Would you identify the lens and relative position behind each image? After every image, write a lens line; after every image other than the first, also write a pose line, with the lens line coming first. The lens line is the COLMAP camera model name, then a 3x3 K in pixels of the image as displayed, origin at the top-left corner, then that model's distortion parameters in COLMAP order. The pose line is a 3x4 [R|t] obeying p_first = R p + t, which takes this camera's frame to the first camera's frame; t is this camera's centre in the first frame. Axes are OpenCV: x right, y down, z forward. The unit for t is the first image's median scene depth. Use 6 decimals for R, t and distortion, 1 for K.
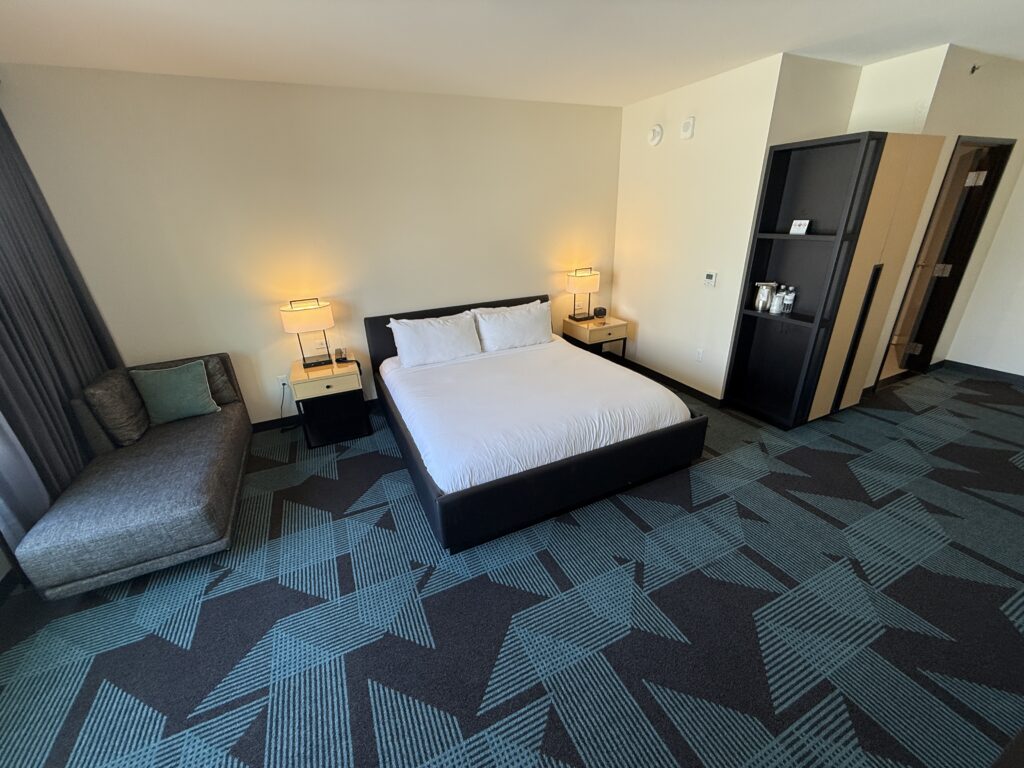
lens RADIAL K [[409.5, 0, 512.0], [0, 409.5, 384.0], [0, 0, 1]] dist [-0.000442, 0.000110]
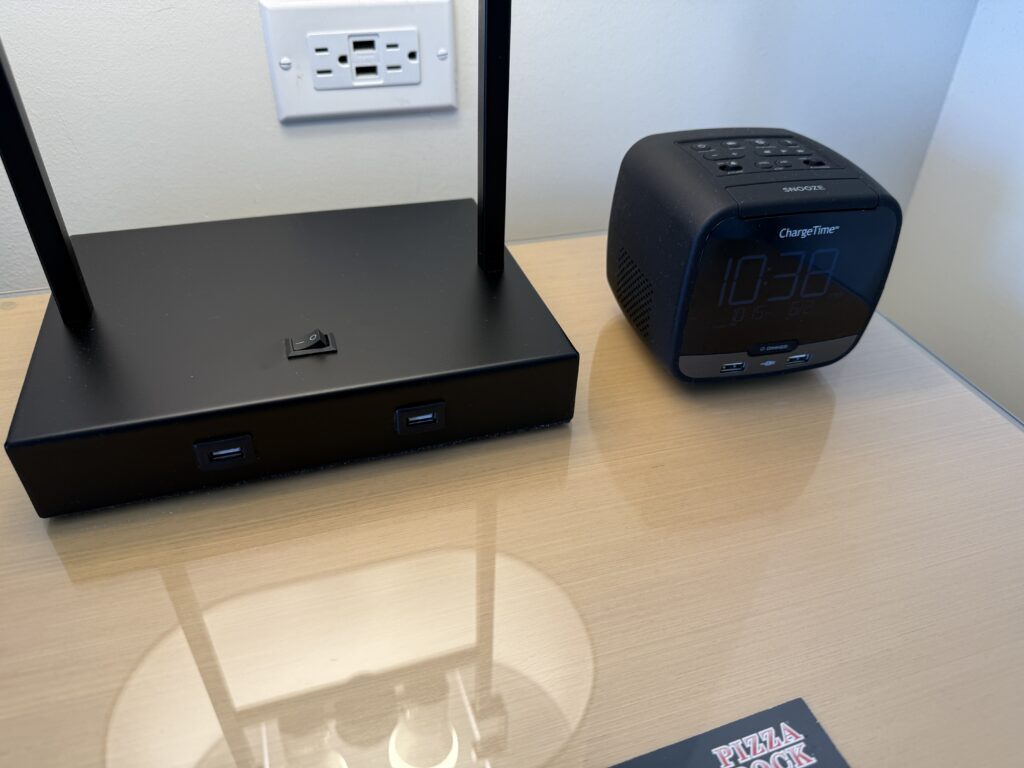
lens RADIAL K [[713.2, 0, 512.0], [0, 713.2, 384.0], [0, 0, 1]] dist [0.095635, -0.141282]
pose [[0.989632, 0.121448, -0.076673, 0.266255], [-0.101571, 0.969227, 0.224236, -0.239304], [0.101547, -0.214124, 0.971514, 1.240719]]
